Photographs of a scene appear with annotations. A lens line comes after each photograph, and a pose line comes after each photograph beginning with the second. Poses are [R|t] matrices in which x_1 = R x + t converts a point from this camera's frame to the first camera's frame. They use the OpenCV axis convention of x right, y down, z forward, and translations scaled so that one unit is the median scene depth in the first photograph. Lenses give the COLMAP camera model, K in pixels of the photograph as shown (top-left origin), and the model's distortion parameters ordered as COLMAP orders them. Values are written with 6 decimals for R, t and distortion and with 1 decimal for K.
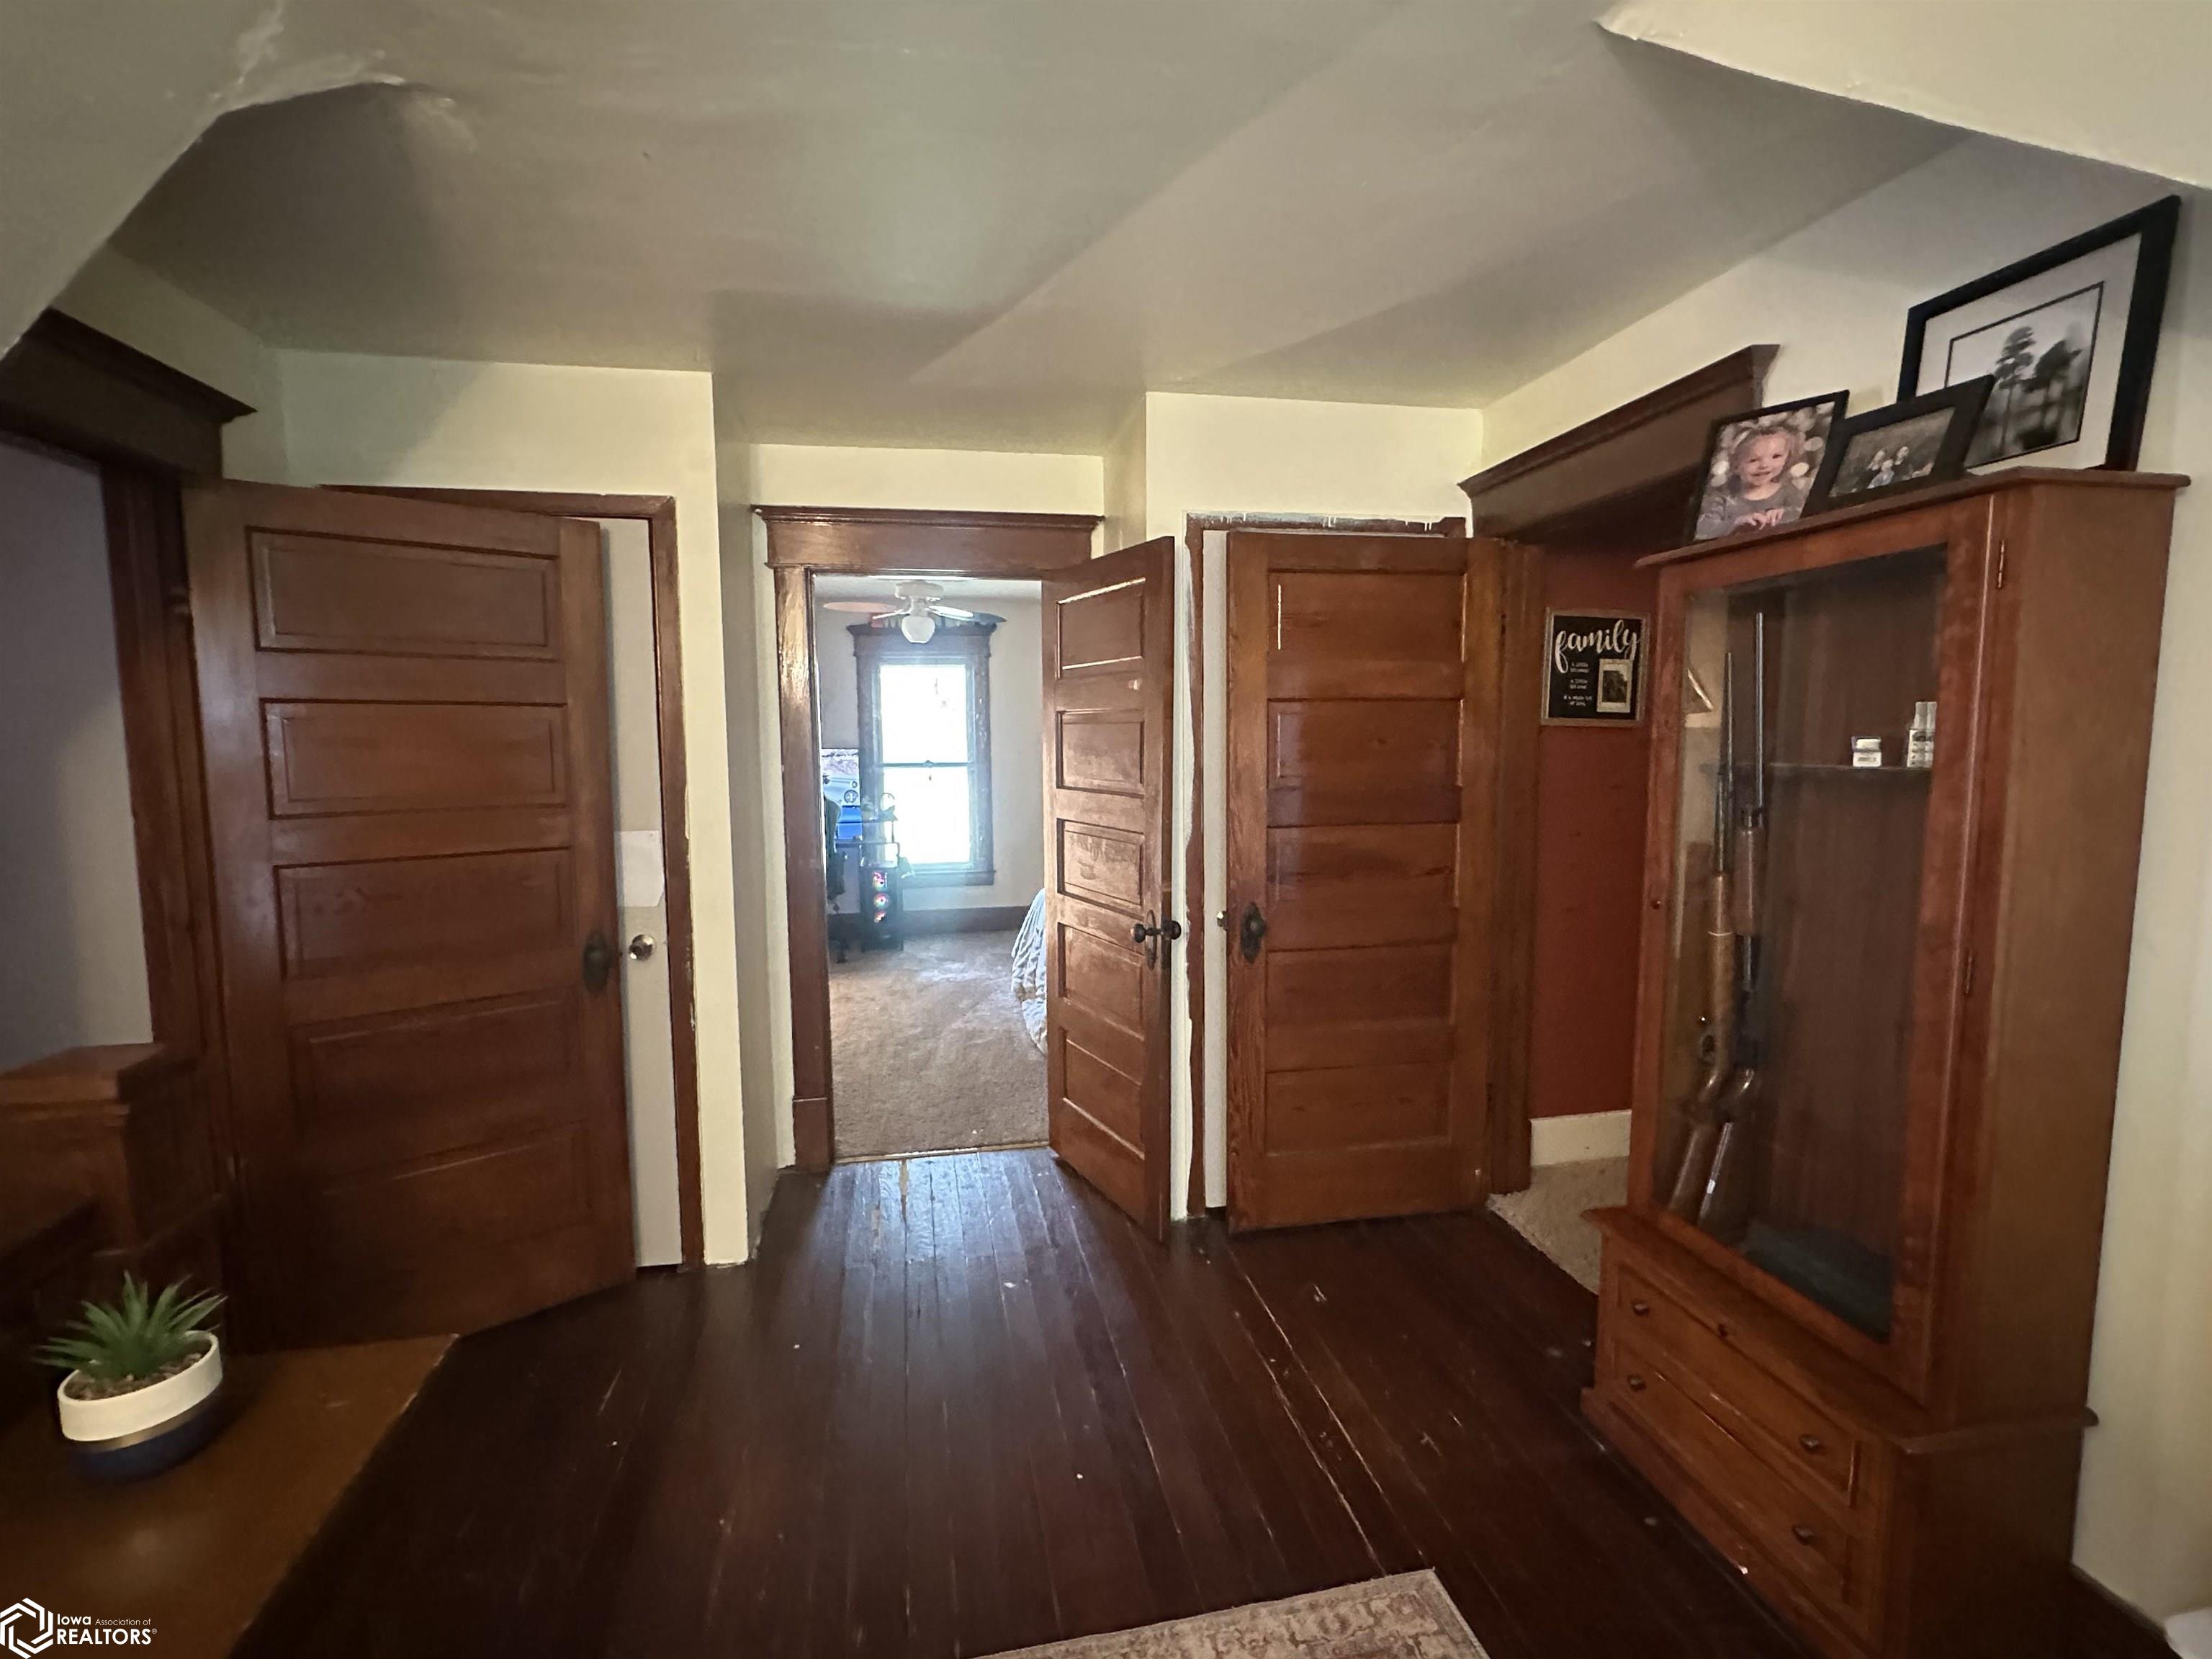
lens RADIAL K [[1028.2, 0, 1108.1], [0, 1028.2, 830.0], [0, 0, 1]] dist [0.000262, -0.000003]
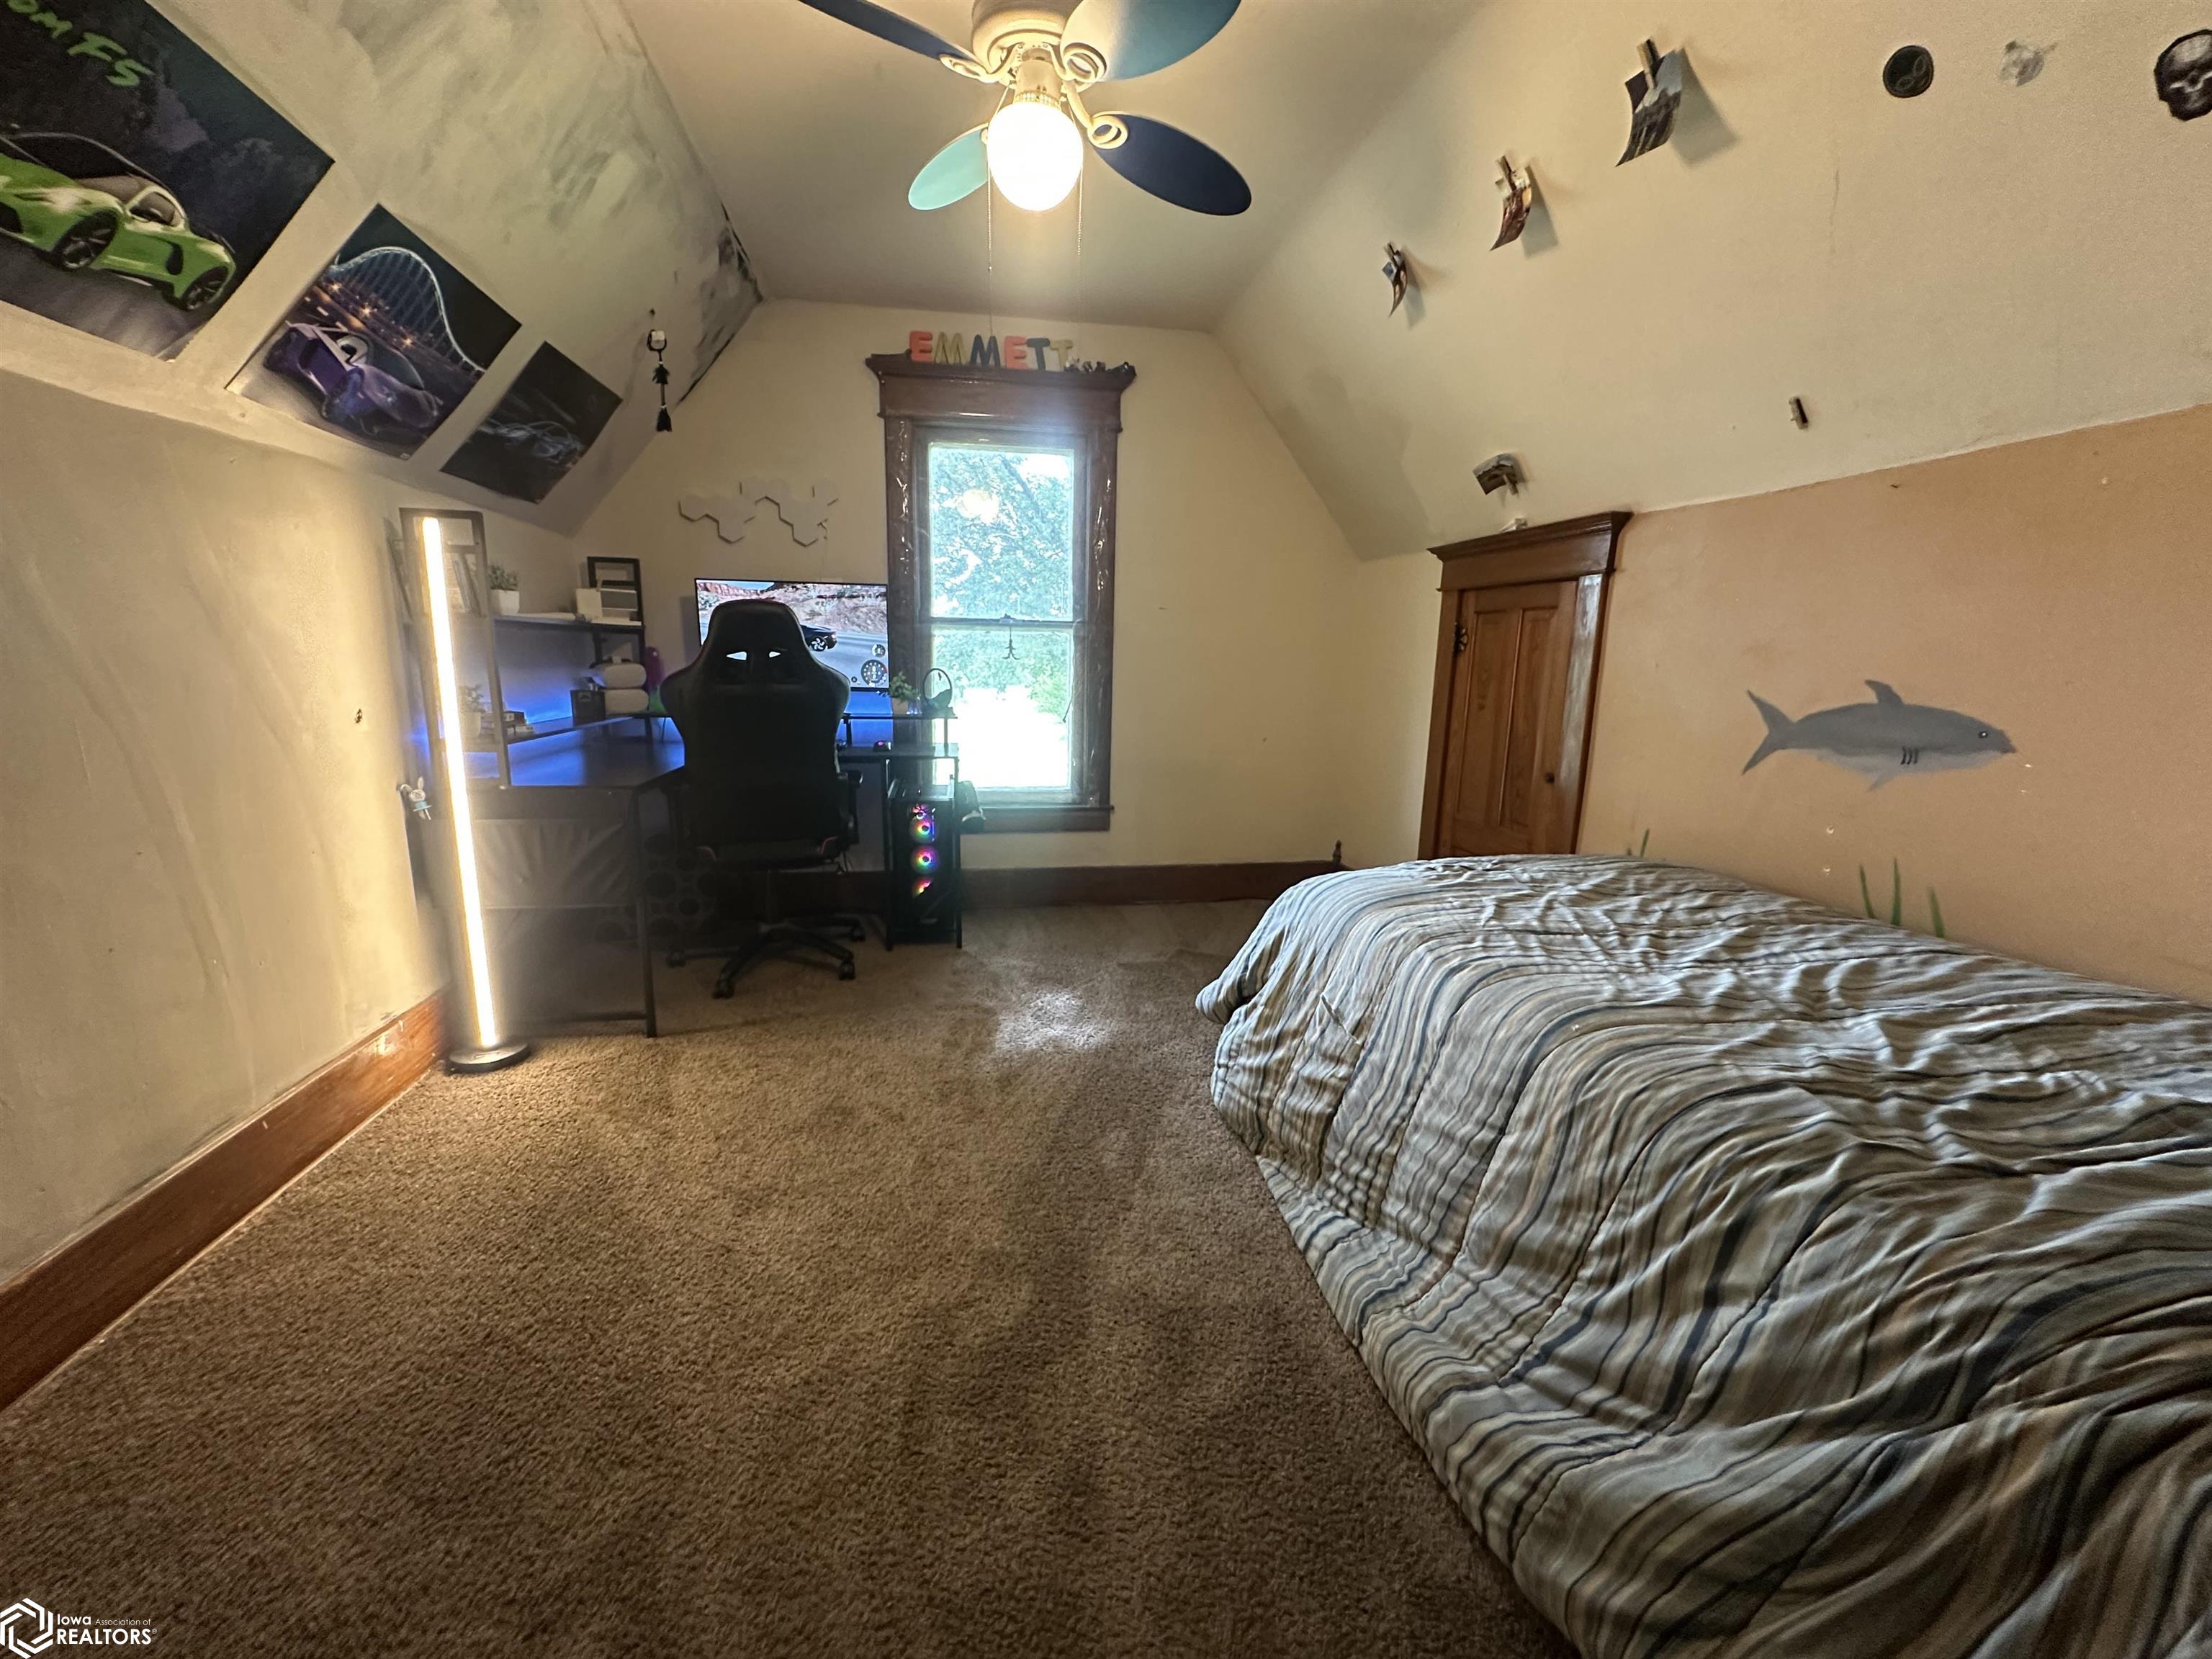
lens RADIAL K [[880.9, 0, 1108.3], [0, 880.9, 836.0], [0, 0, 1]] dist [-0.001703, 0.000063]
pose [[0.999328, 0.033861, -0.014025, -0.111950], [-0.032210, 0.993977, 0.104746, 0.002037], [0.017487, -0.104224, 0.994400, 0.513280]]
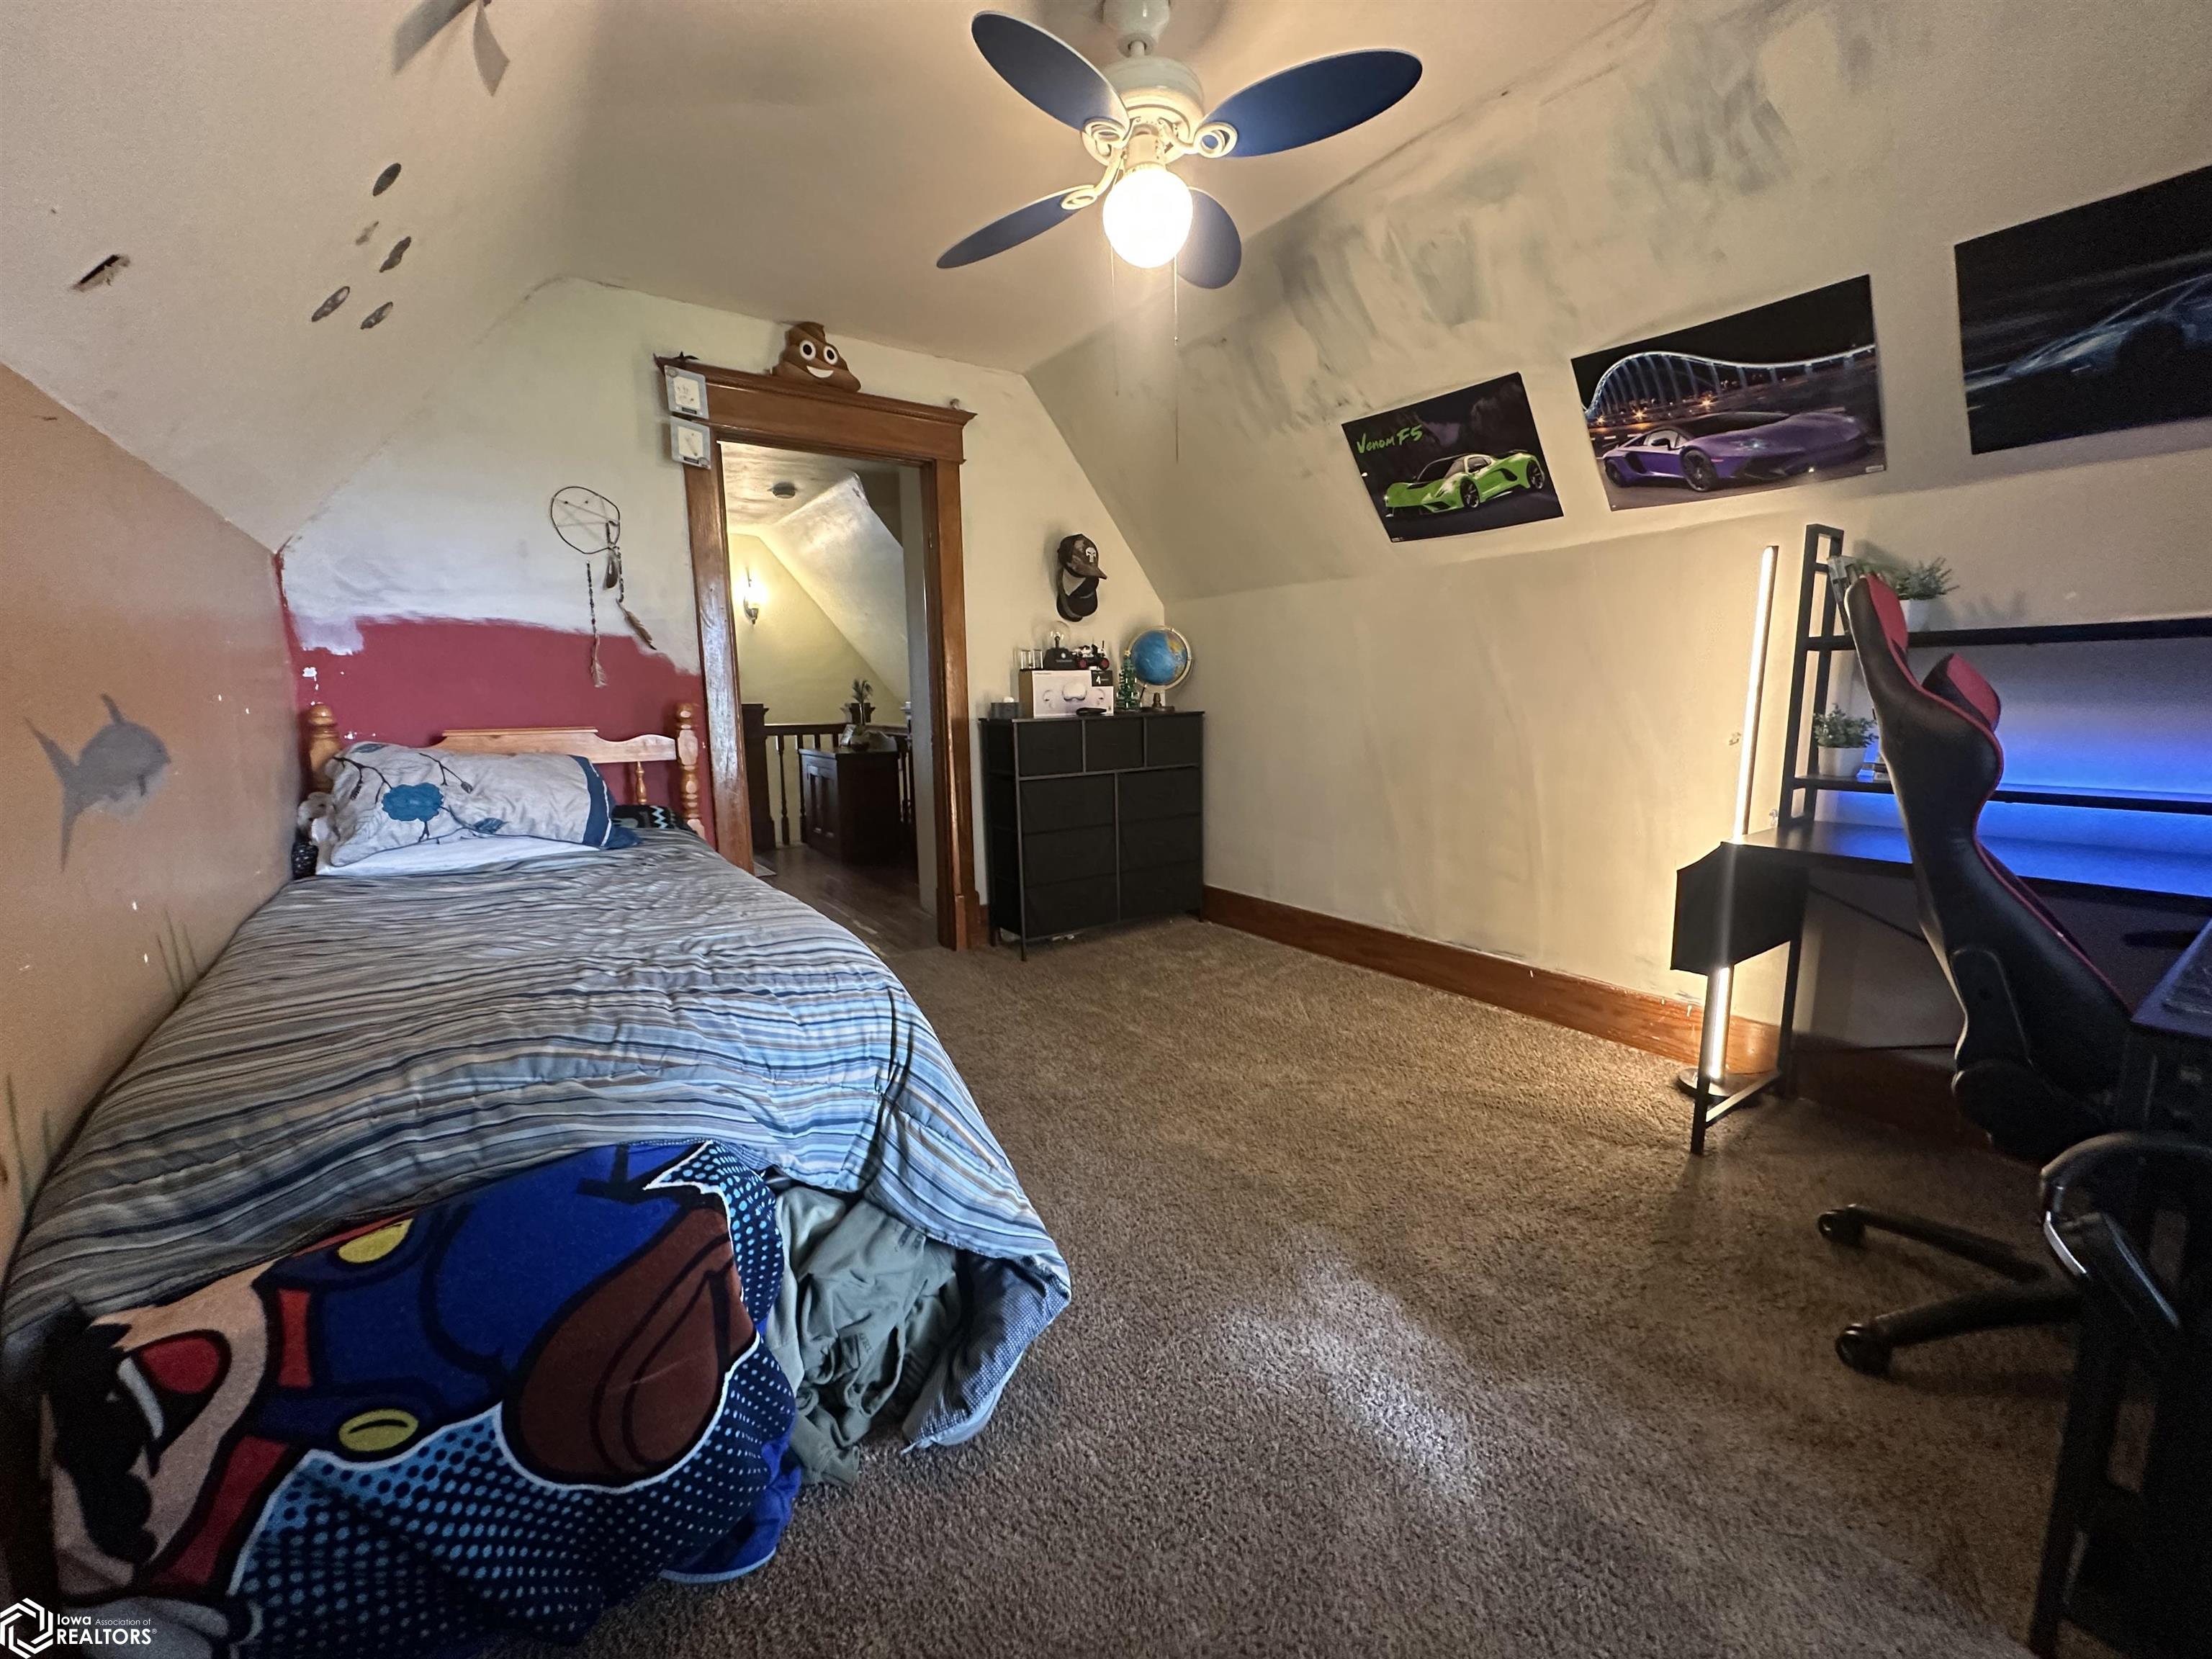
lens RADIAL K [[880.9, 0, 1104.1], [0, 880.9, 827.9], [0, 0, 1]] dist [-0.001703, 0.000063]
pose [[-0.915660, 0.083071, -0.393277, -0.018006], [-0.016307, 0.969929, 0.242843, -0.042959], [0.401624, 0.228775, -0.886770, 1.011421]]
